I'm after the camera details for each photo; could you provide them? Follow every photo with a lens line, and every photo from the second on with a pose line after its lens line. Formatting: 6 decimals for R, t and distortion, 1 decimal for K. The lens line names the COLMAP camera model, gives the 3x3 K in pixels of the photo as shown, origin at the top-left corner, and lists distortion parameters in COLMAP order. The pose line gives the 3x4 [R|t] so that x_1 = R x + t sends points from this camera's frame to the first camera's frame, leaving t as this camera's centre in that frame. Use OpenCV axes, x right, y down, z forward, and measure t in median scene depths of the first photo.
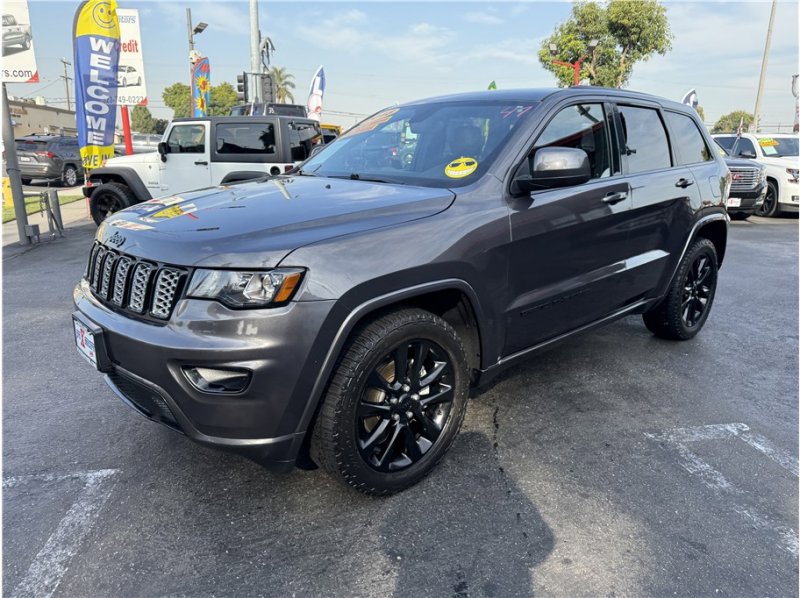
lens RADIAL K [[562.7, 0, 396.3], [0, 562.7, 294.5], [0, 0, 1]] dist [0.019821, -0.021698]
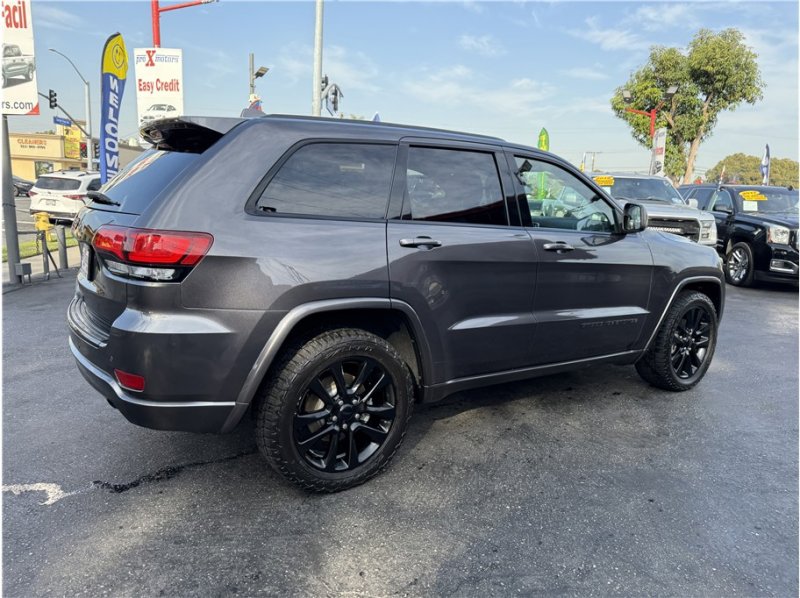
lens RADIAL K [[564.1, 0, 395.1], [0, 564.1, 295.8], [0, 0, 1]] dist [0.020310, -0.021544]
pose [[0.991064, 0.051929, -0.122864, 0.091188], [-0.061165, 0.995482, -0.072628, -0.042093], [0.118537, 0.079494, 0.989762, 0.158326]]
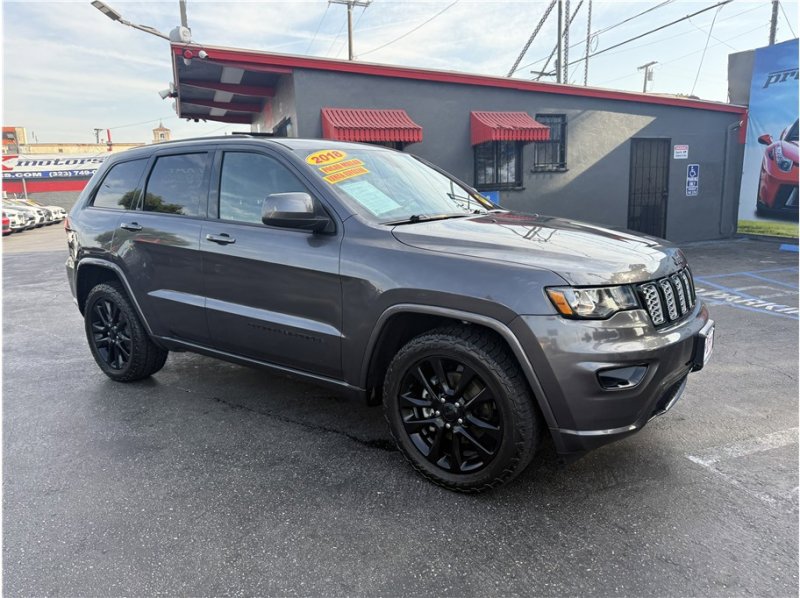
lens RADIAL K [[562.7, 0, 400.8], [0, 562.7, 304.1], [0, 0, 1]] dist [0.019821, -0.021698]
pose [[-0.205388, -0.200054, 0.958016, -0.448820], [0.264903, 0.930981, 0.251200, -0.136499], [-0.942148, 0.305375, -0.138218, 0.508492]]
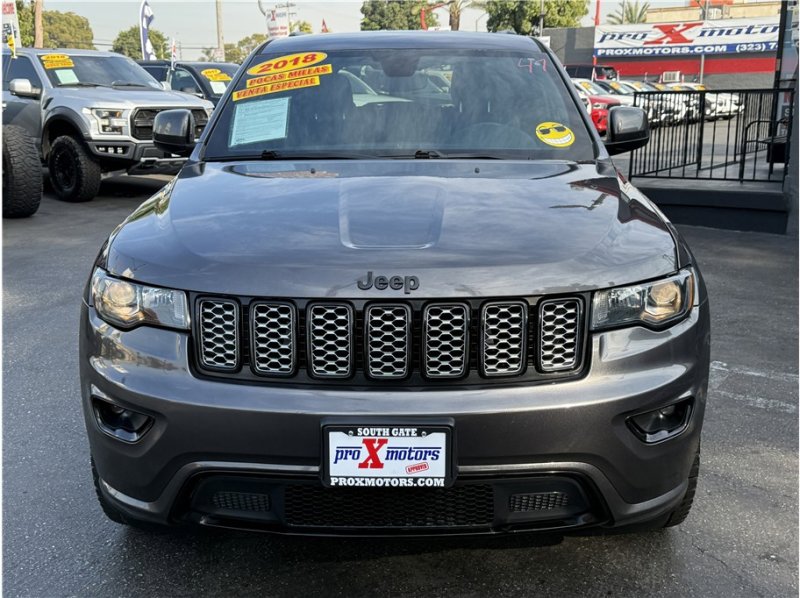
lens RADIAL K [[878.3, 0, 394.2], [0, 878.3, 294.8], [0, 0, 1]] dist [0.022252, 0.000000]
pose [[0.692690, -0.182789, 0.697689, -0.339438], [0.191604, 0.979229, 0.066319, -0.042562], [-0.695319, 0.087742, 0.713325, 0.088664]]
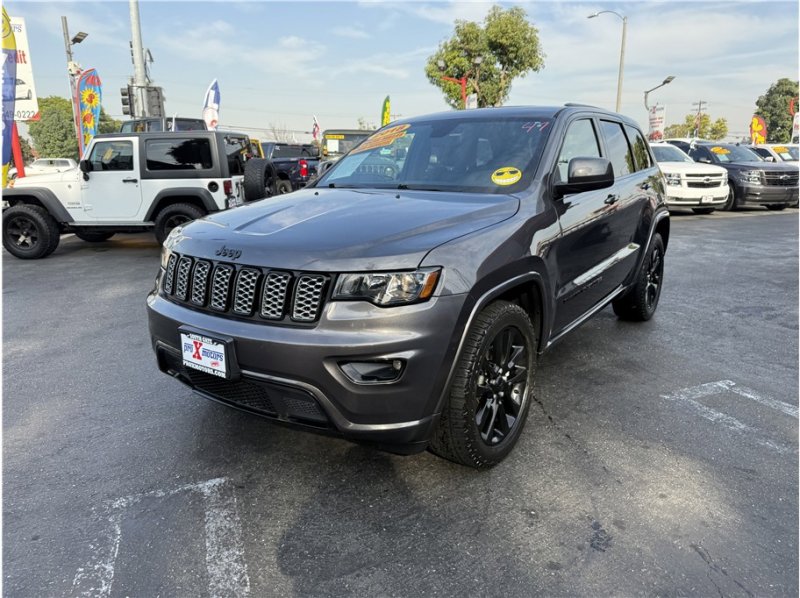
lens RADIAL K [[562.7, 0, 395.7], [0, 562.7, 297.7], [0, 0, 1]] dist [0.019821, -0.021698]
pose [[0.978814, -0.065856, 0.193872, -0.115541], [0.068892, 0.997584, -0.008950, 0.004712], [-0.192814, 0.022117, 0.980986, -0.022032]]
